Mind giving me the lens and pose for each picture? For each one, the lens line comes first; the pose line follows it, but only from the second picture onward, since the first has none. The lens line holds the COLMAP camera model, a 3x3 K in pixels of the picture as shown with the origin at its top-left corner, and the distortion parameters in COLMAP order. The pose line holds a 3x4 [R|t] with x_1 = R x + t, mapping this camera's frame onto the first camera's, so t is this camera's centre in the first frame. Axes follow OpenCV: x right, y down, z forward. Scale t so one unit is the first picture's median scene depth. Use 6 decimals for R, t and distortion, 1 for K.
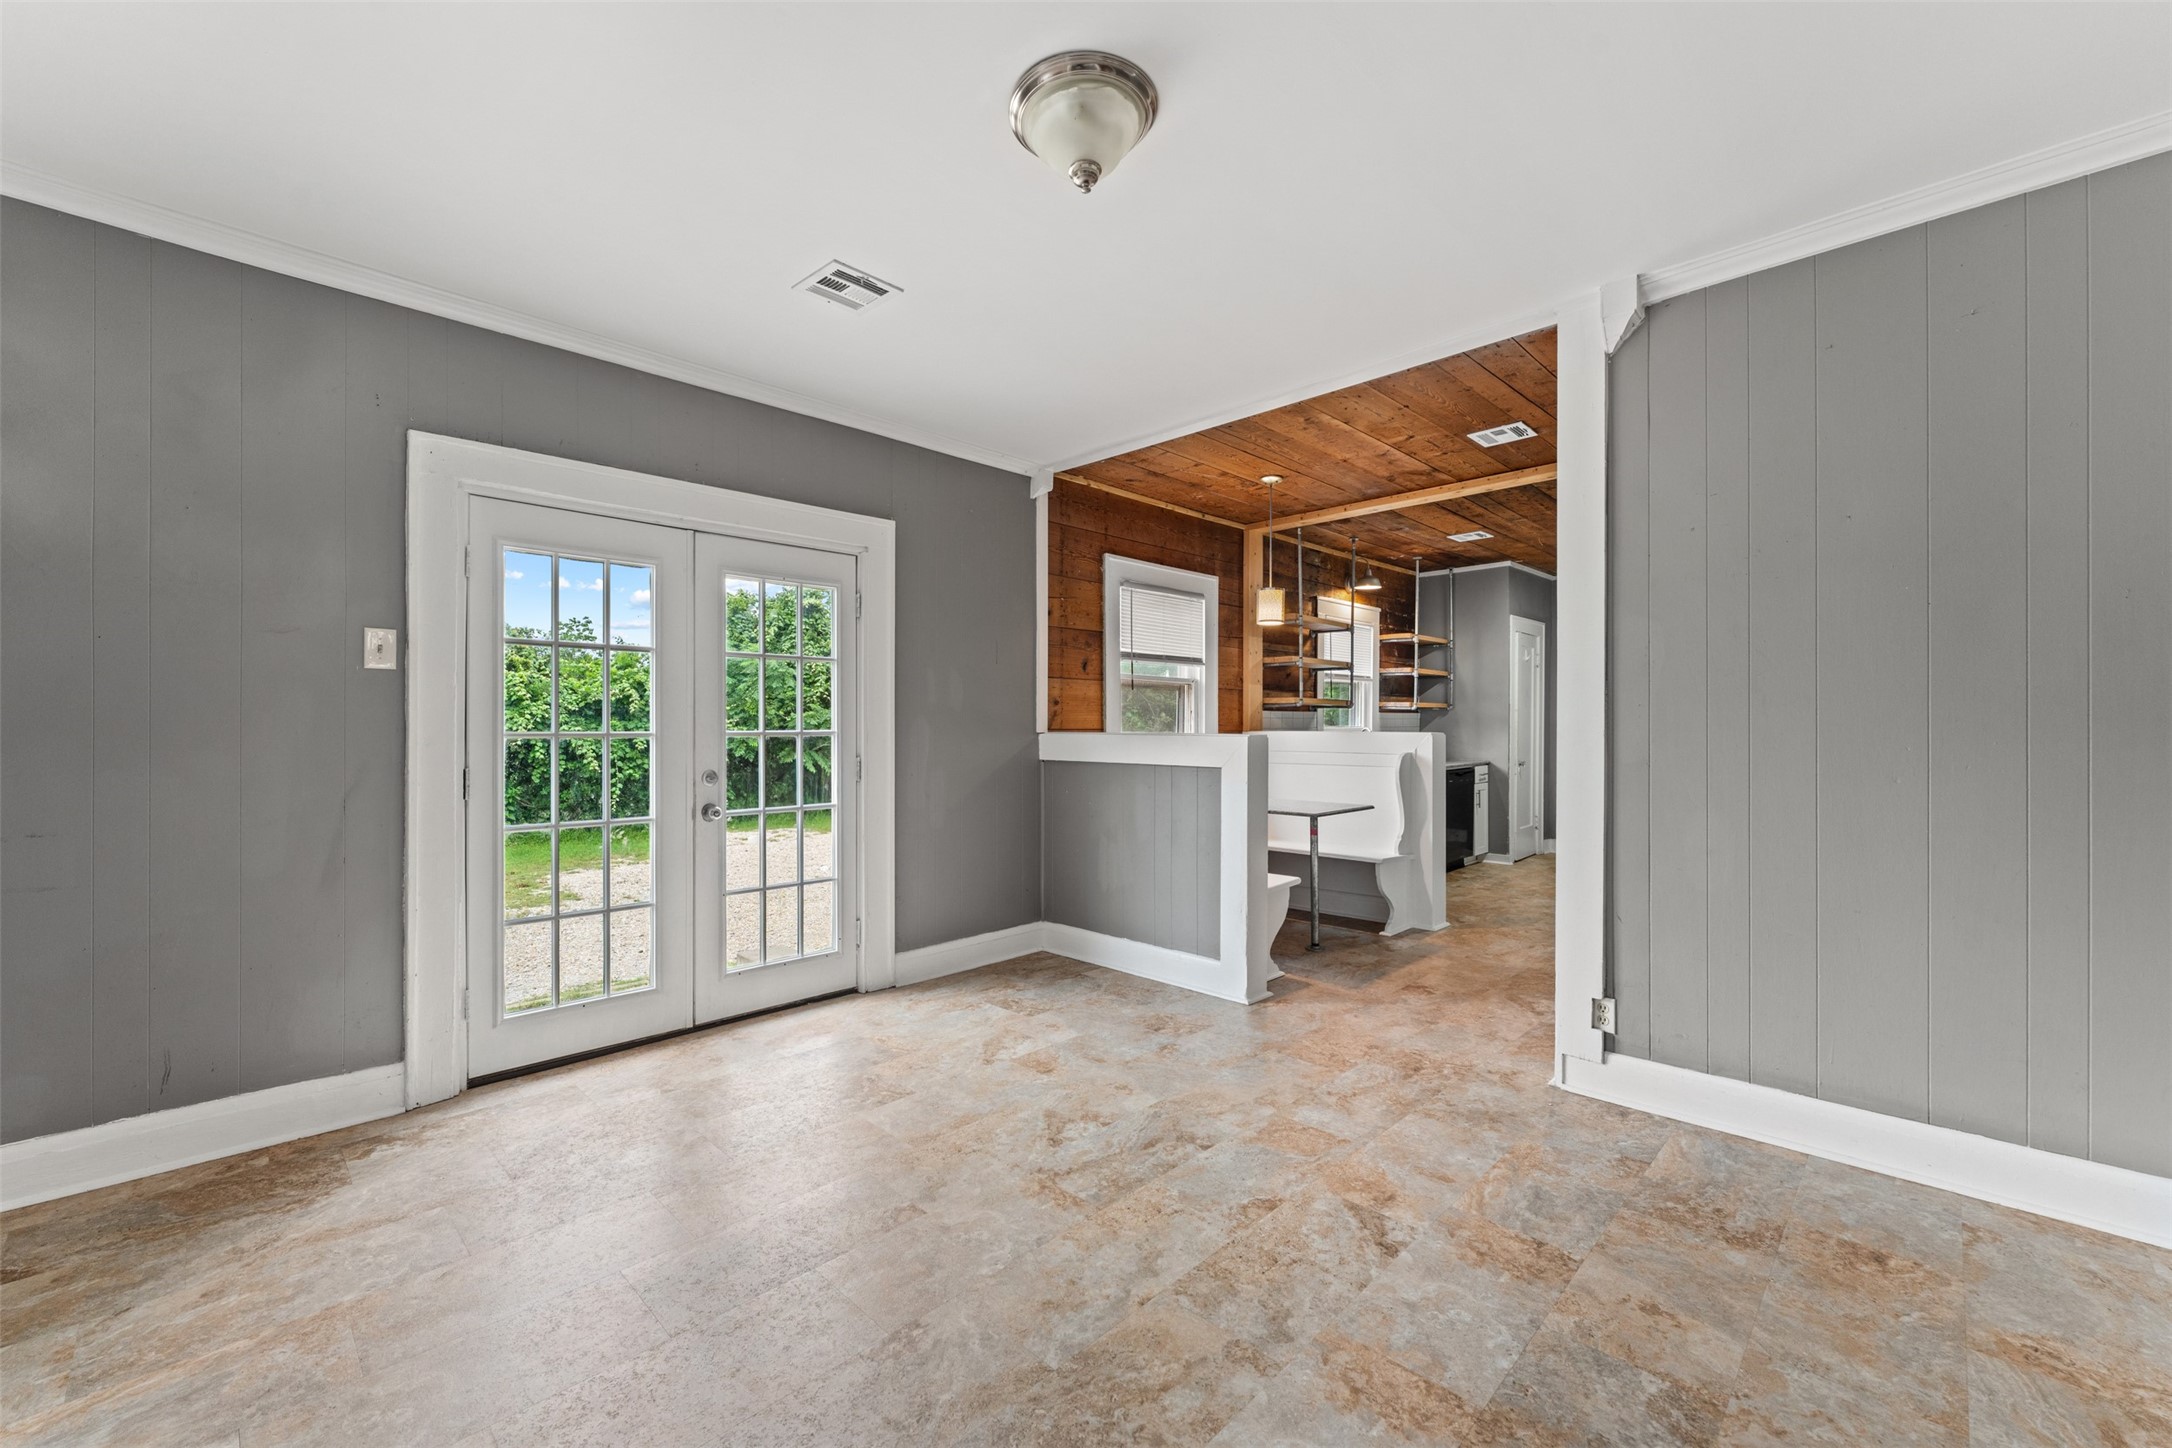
lens RADIAL K [[889.6, 0, 1092.9], [0, 889.6, 737.7], [0, 0, 1]] dist [-0.000121, 0.000038]
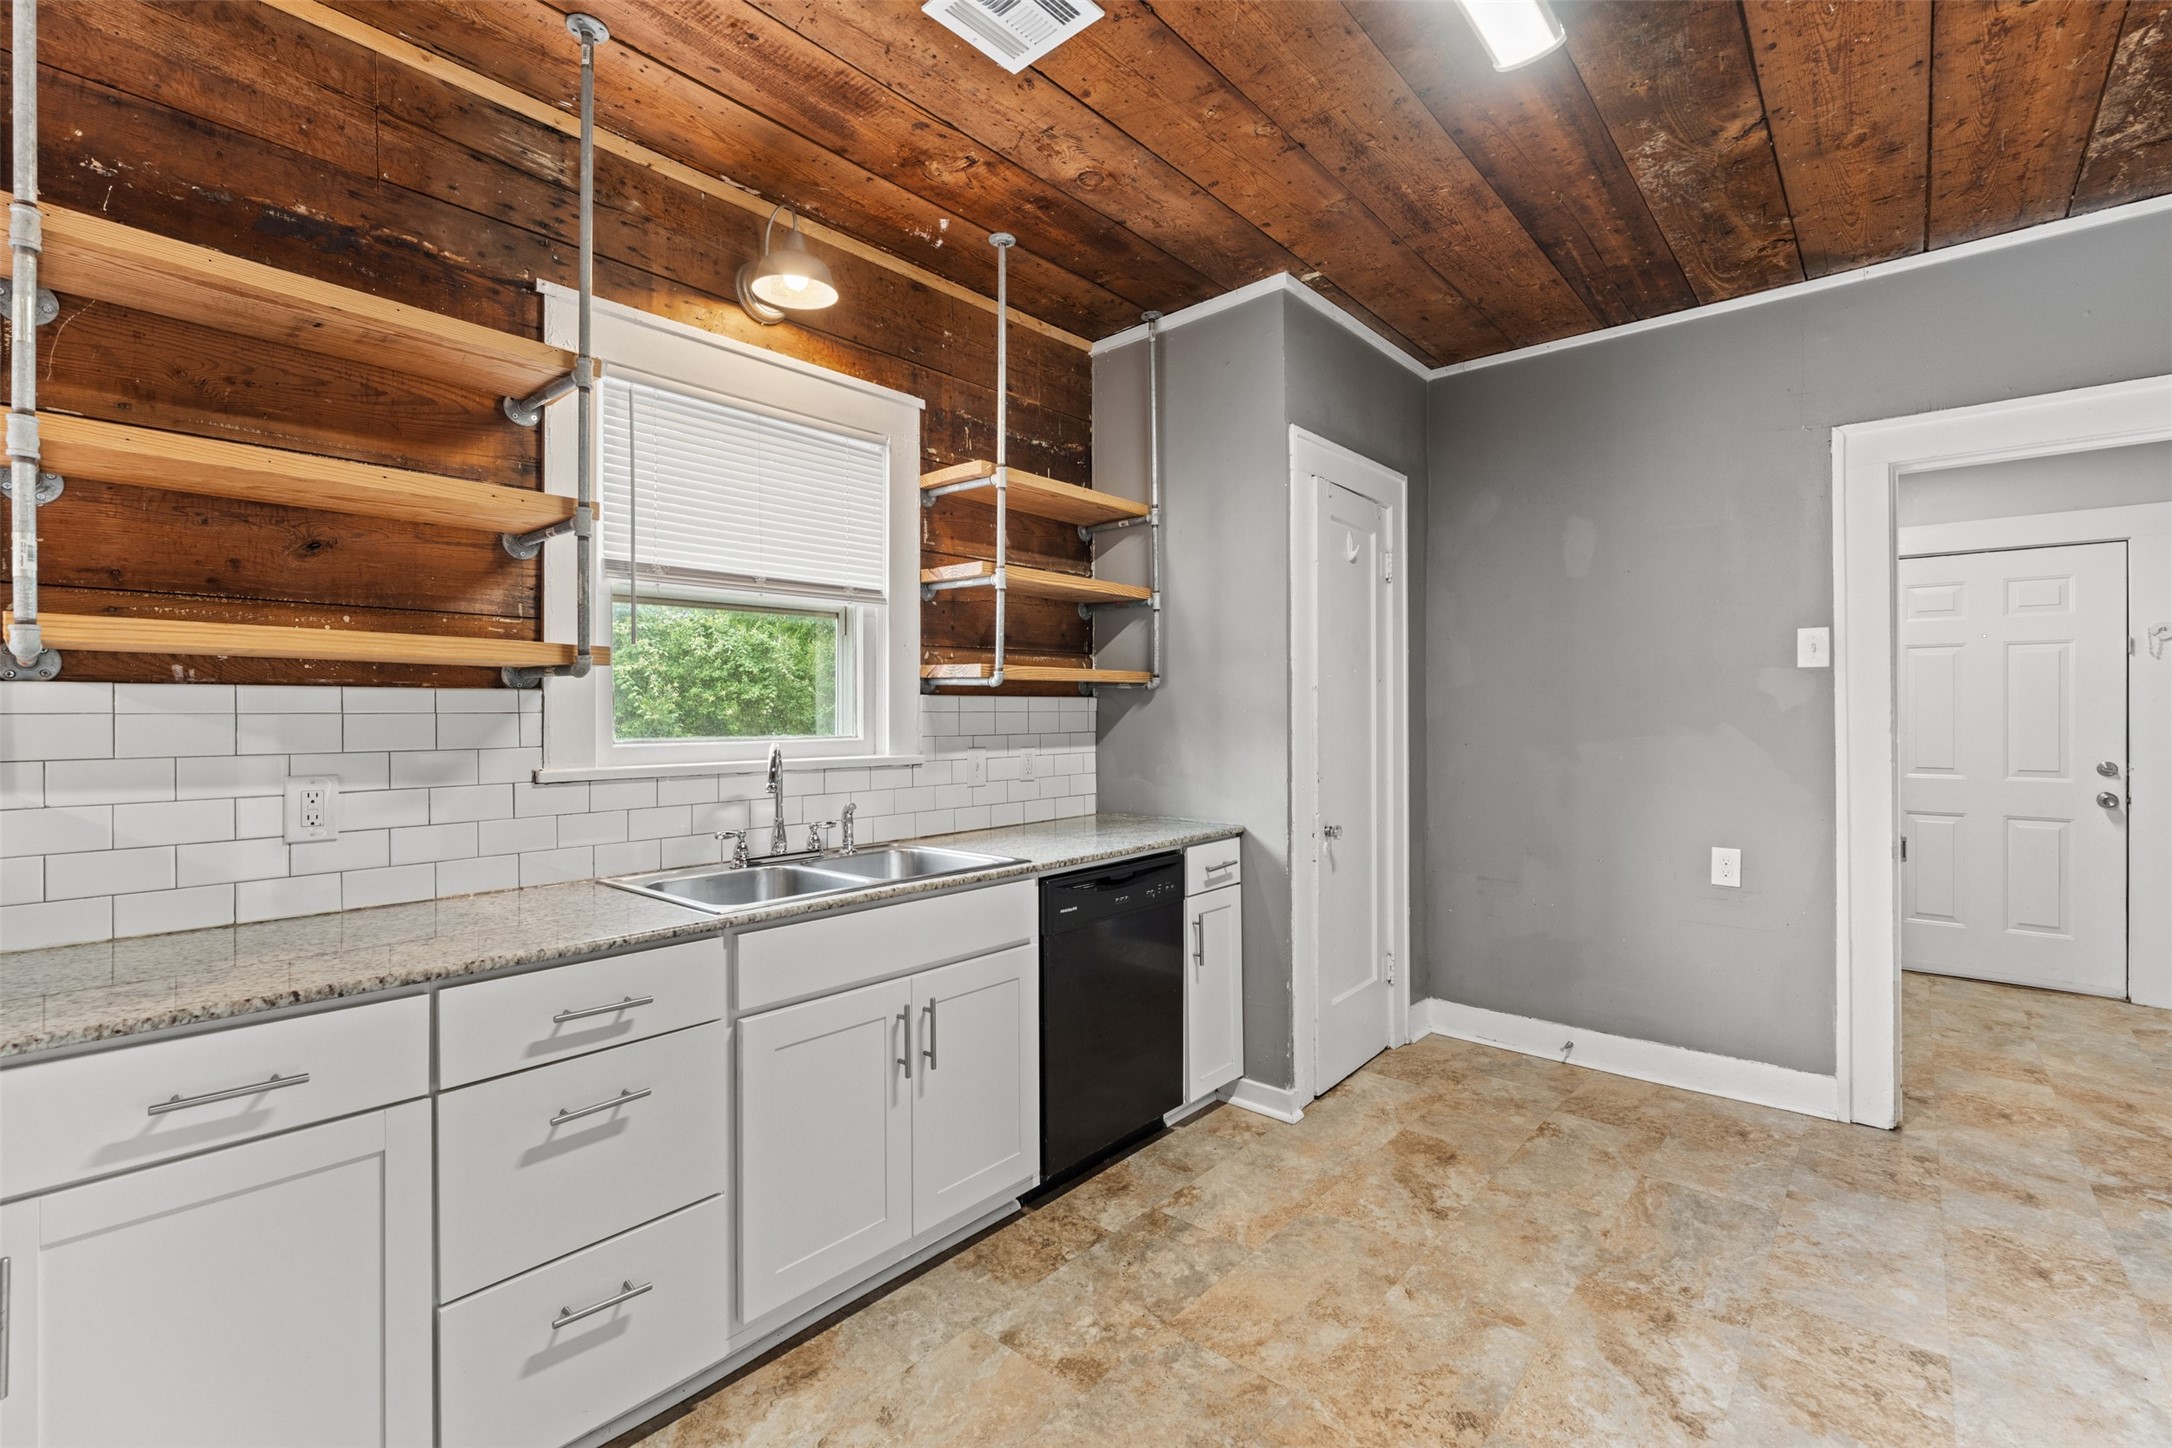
lens RADIAL K [[938.1, 0, 1091.8], [0, 938.1, 713.8], [0, 0, 1]] dist [-0.000795, -0.000057]
pose [[0.998665, -0.003809, 0.051524, 0.363531], [0.004710, 0.999838, -0.017378, -0.013645], [-0.051449, 0.017598, 0.998521, 0.617044]]
